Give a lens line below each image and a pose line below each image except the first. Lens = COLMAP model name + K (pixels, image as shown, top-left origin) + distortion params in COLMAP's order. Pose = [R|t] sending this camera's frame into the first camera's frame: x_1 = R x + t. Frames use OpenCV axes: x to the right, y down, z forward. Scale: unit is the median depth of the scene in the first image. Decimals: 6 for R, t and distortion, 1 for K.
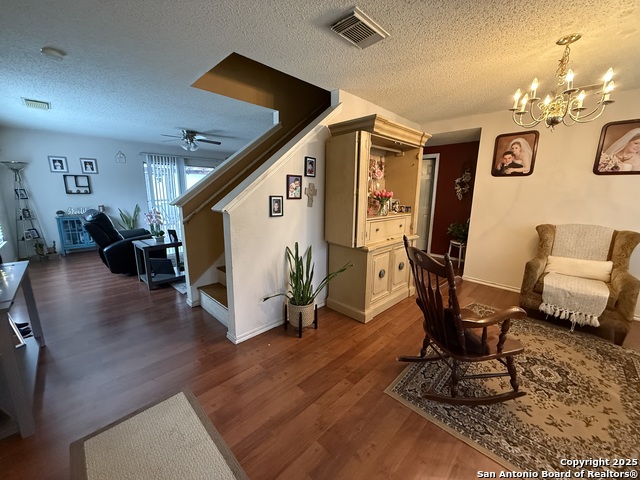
lens RADIAL K [[254.4, 0, 318.5], [0, 254.4, 239.7], [0, 0, 1]] dist [-0.000679, 0.000202]
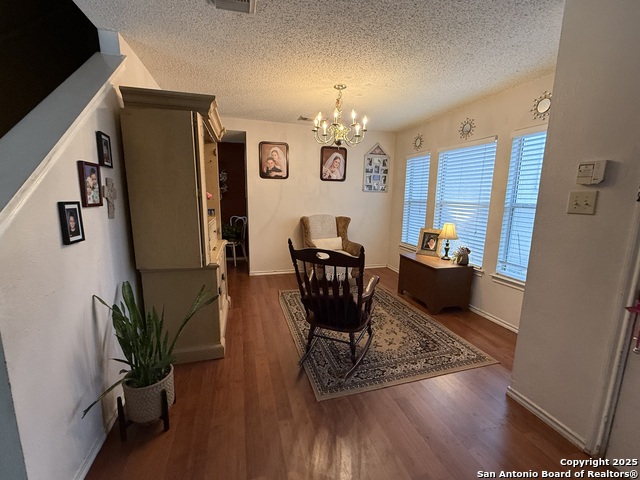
lens RADIAL K [[271.7, 0, 320.0], [0, 271.7, 240.0], [0, 0, 1]] dist [-0.001210, -0.000176]
pose [[0.482354, -0.153094, 0.862495, -0.373362], [0.157428, 0.983729, 0.086571, -0.062924], [-0.861714, 0.094023, 0.498606, 0.296487]]
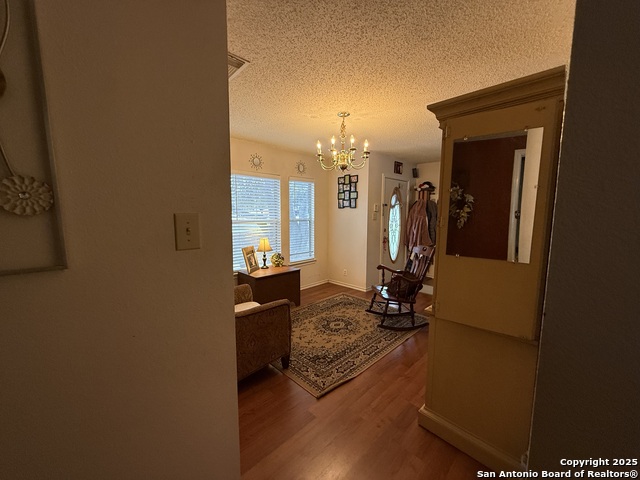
lens RADIAL K [[254.4, 0, 318.5], [0, 254.4, 239.7], [0, 0, 1]] dist [-0.000679, 0.000202]
pose [[-0.999770, -0.017601, 0.012257, 0.788221], [-0.013253, 0.956261, 0.292216, -0.371679], [-0.016865, 0.291986, -0.956274, 1.888172]]
